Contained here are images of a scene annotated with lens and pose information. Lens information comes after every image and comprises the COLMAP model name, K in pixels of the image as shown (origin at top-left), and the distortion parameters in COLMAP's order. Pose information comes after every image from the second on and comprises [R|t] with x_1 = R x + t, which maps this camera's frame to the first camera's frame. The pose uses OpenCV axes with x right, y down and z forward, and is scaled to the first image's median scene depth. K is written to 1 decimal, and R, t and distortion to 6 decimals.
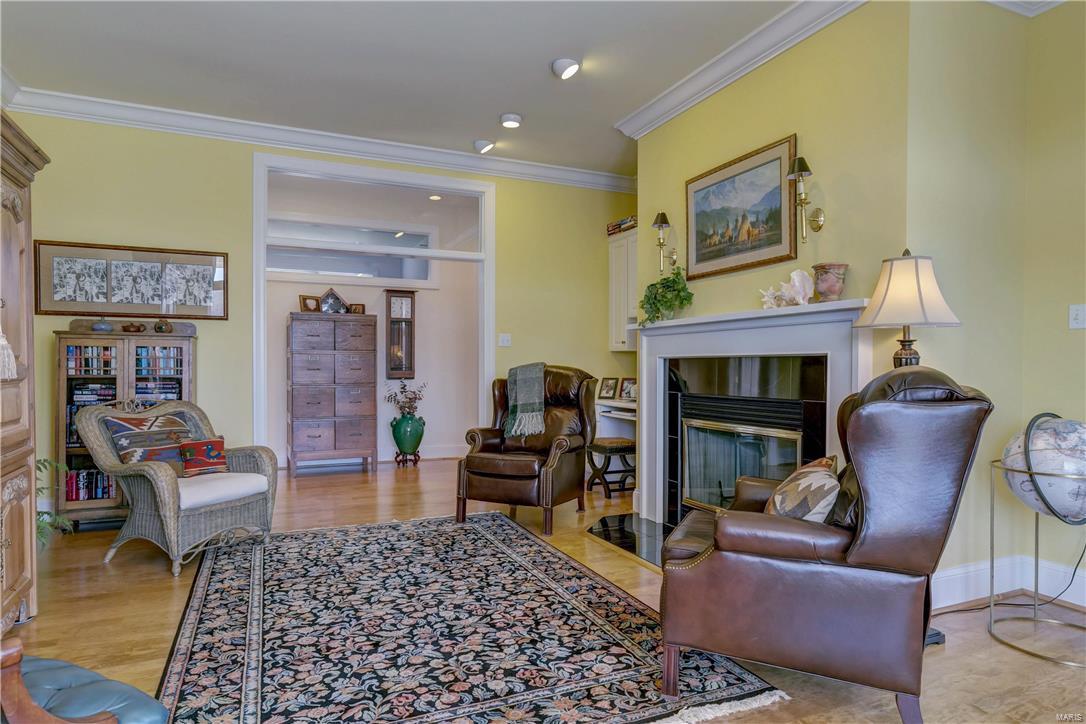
lens RADIAL K [[642.5, 0, 544.3], [0, 642.5, 363.9], [0, 0, 1]] dist [0.000446, -0.000067]
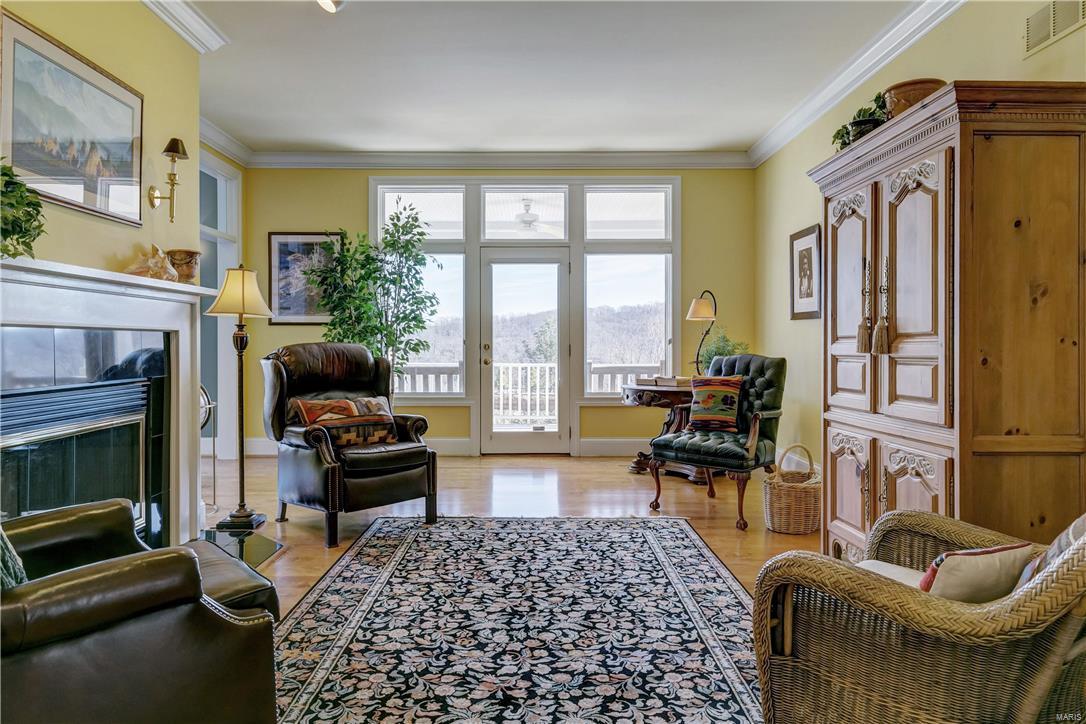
lens RADIAL K [[660.2, 0, 543.0], [0, 660.2, 354.2], [0, 0, 1]] dist [0.001563, -0.000889]
pose [[-0.921161, -0.009648, 0.389062, -0.579345], [-0.003202, 0.999847, 0.017211, 0.004216], [-0.389168, 0.014608, -0.921051, 1.918032]]
